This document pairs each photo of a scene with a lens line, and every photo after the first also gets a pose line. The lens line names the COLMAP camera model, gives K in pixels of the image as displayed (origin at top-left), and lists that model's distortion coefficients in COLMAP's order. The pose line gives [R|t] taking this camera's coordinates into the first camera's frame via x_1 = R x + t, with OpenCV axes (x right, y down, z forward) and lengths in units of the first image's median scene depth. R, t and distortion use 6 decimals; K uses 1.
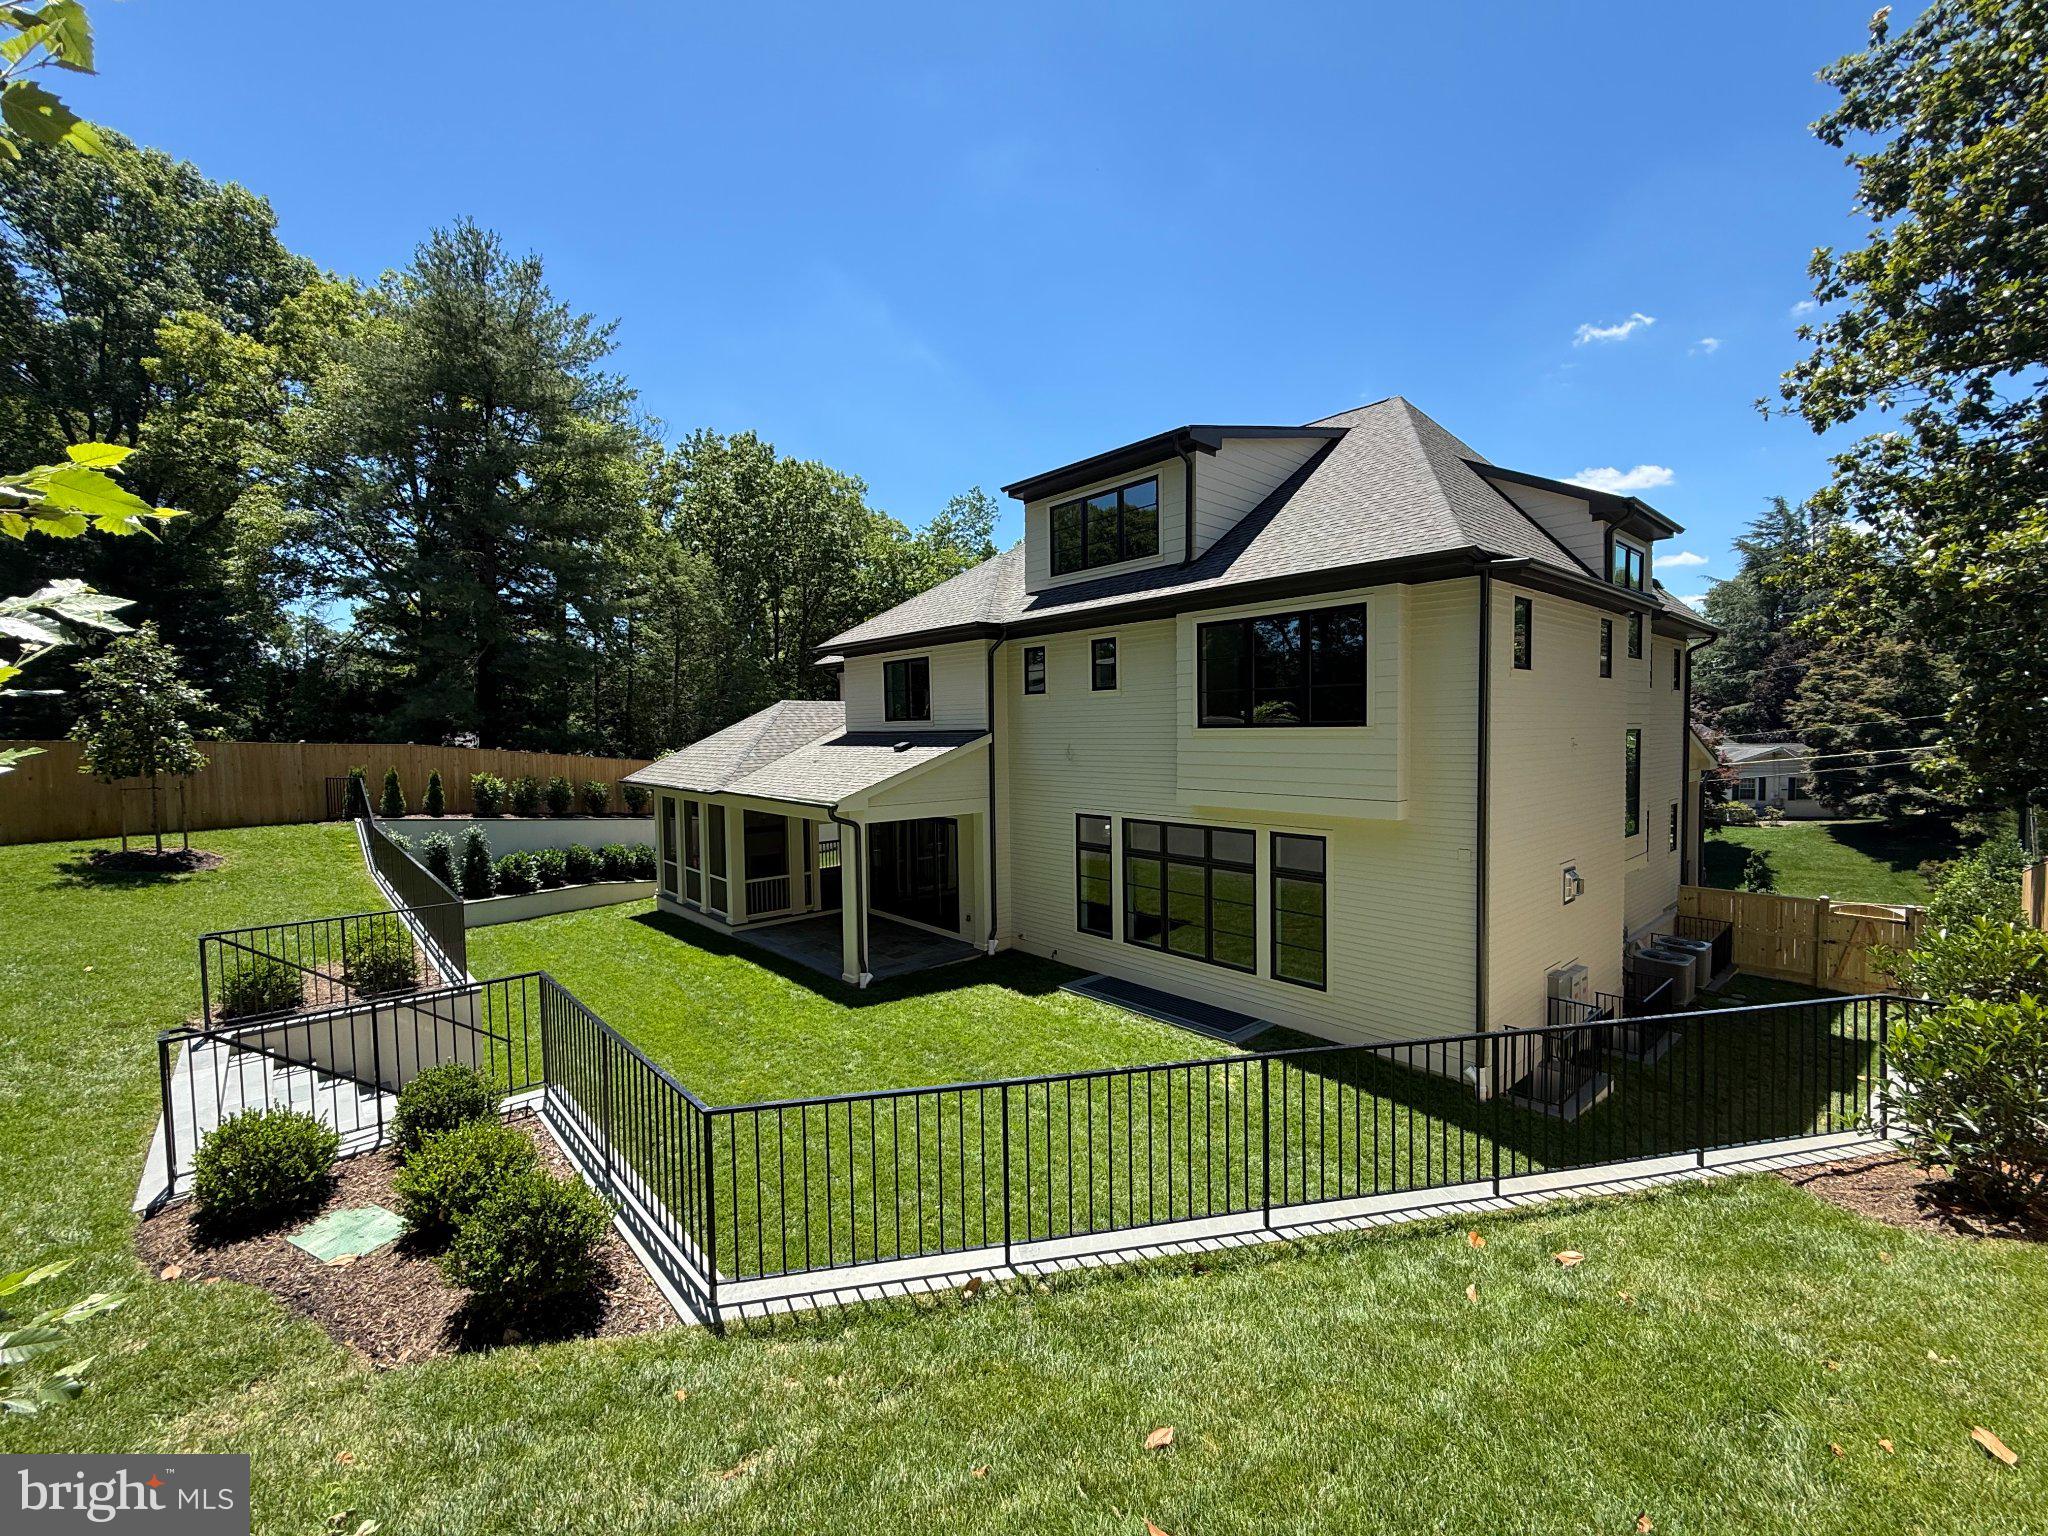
lens RADIAL K [[830.8, 0, 1032.1], [0, 830.8, 761.1], [0, 0, 1]] dist [-0.001605, -0.000044]
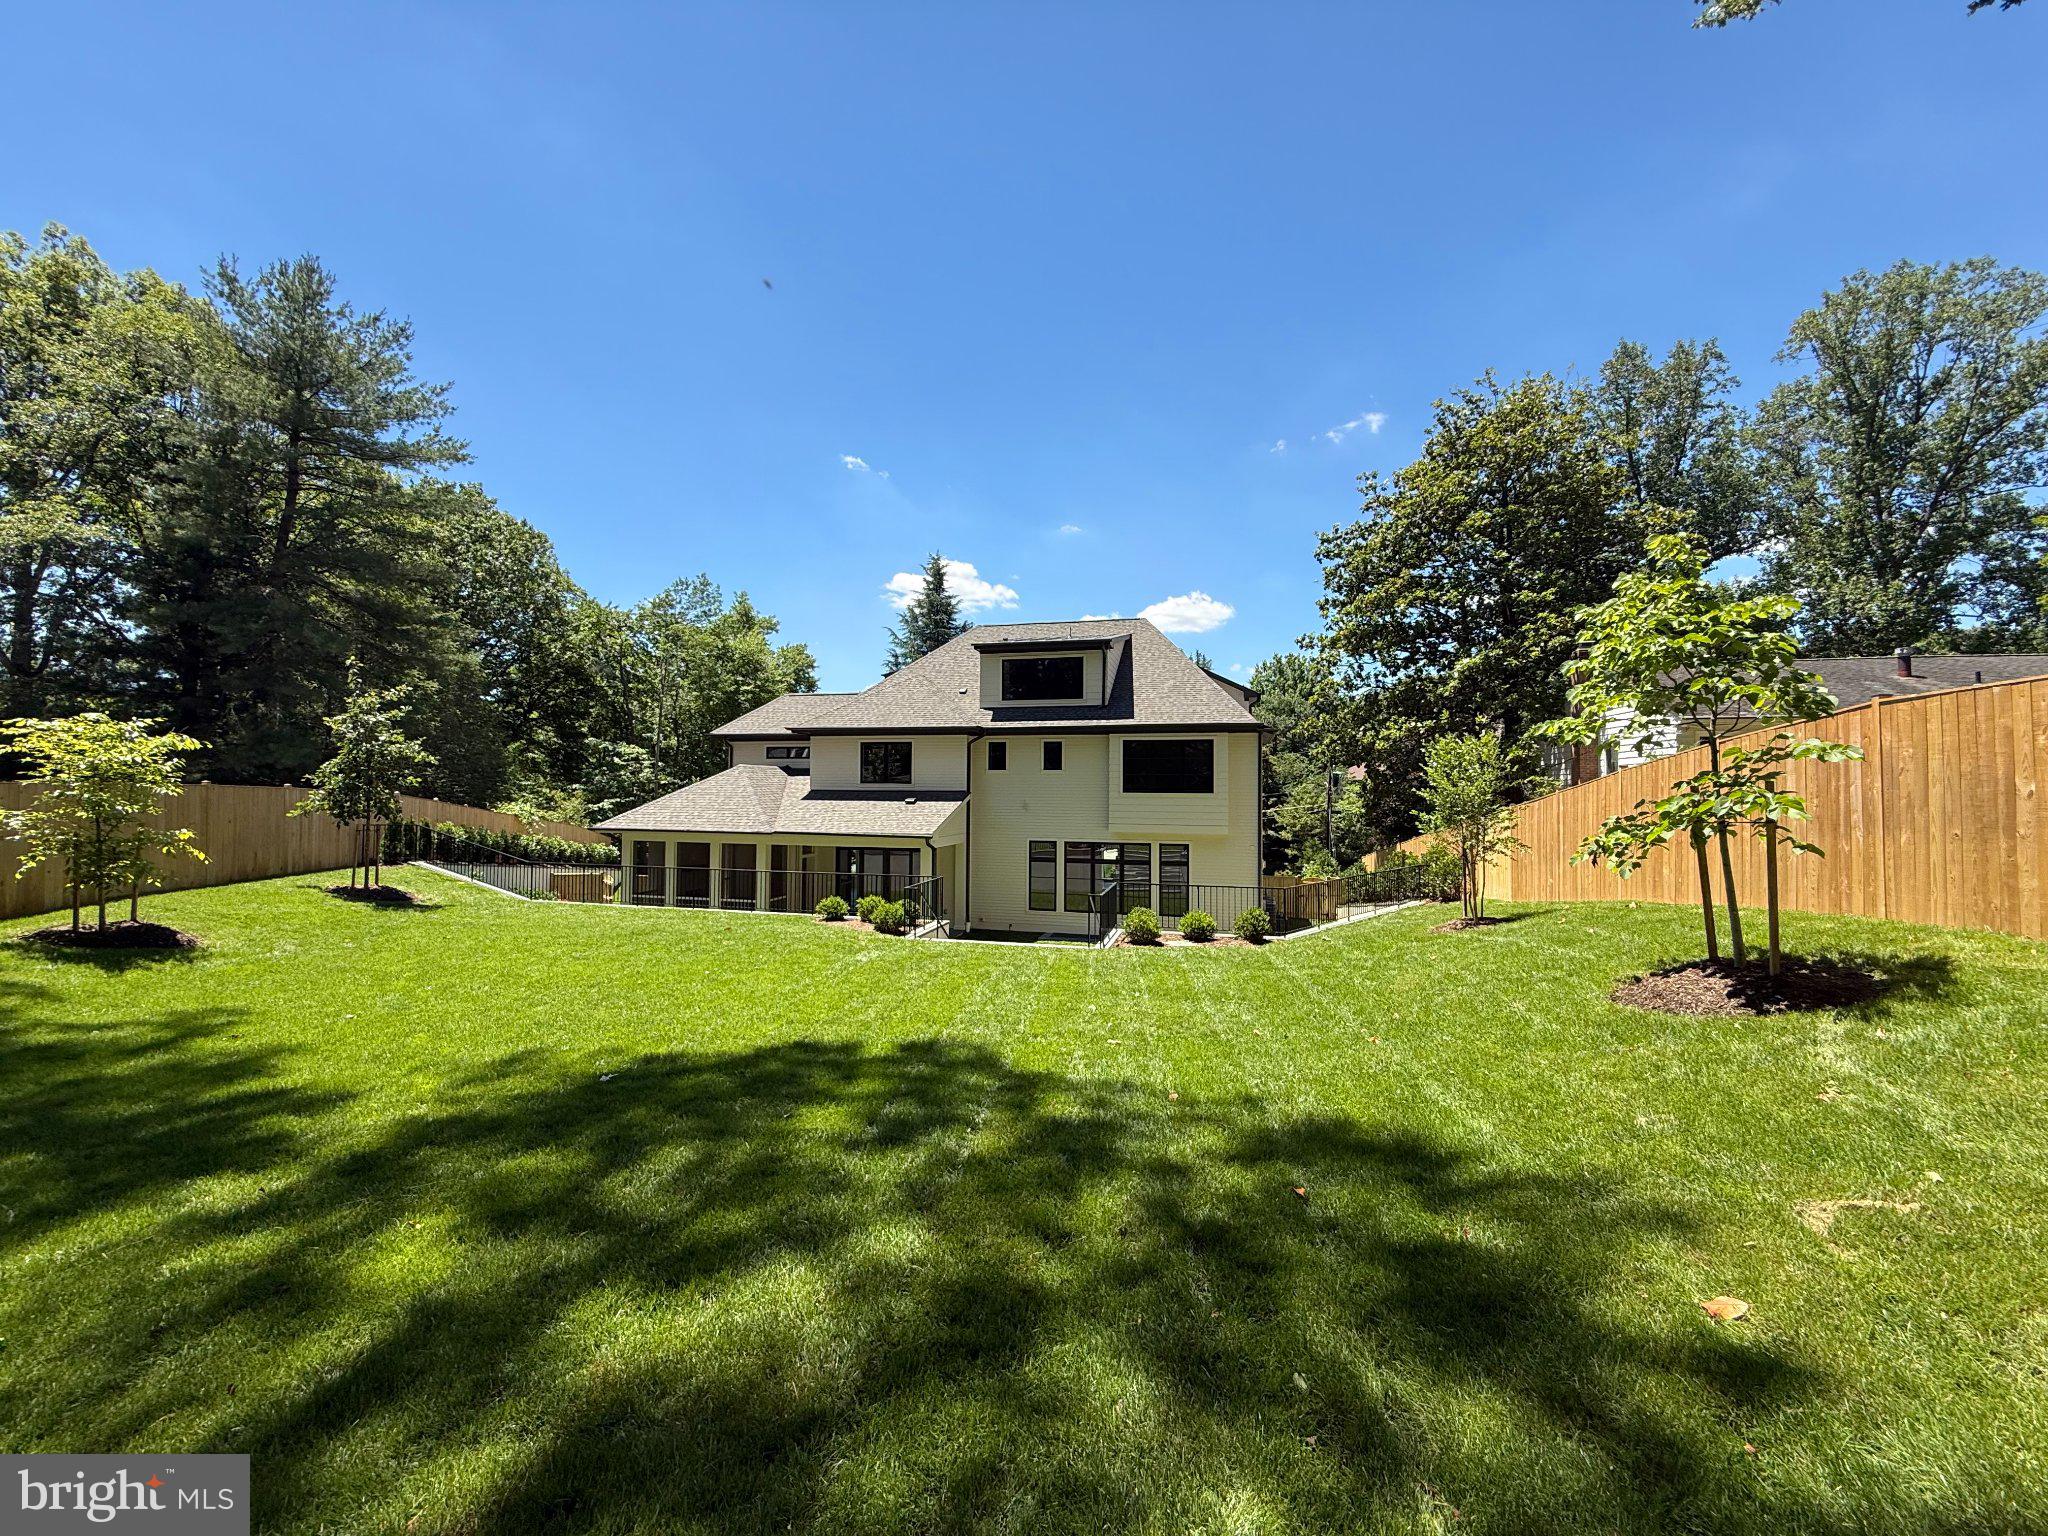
lens RADIAL K [[830.8, 0, 1015.1], [0, 830.8, 775.9], [0, 0, 1]] dist [-0.001605, -0.000044]
pose [[0.827823, 0.028486, 0.560266, -1.013628], [0.004890, 0.998306, -0.057982, 0.030251], [-0.560969, 0.050738, 0.826281, -0.444505]]
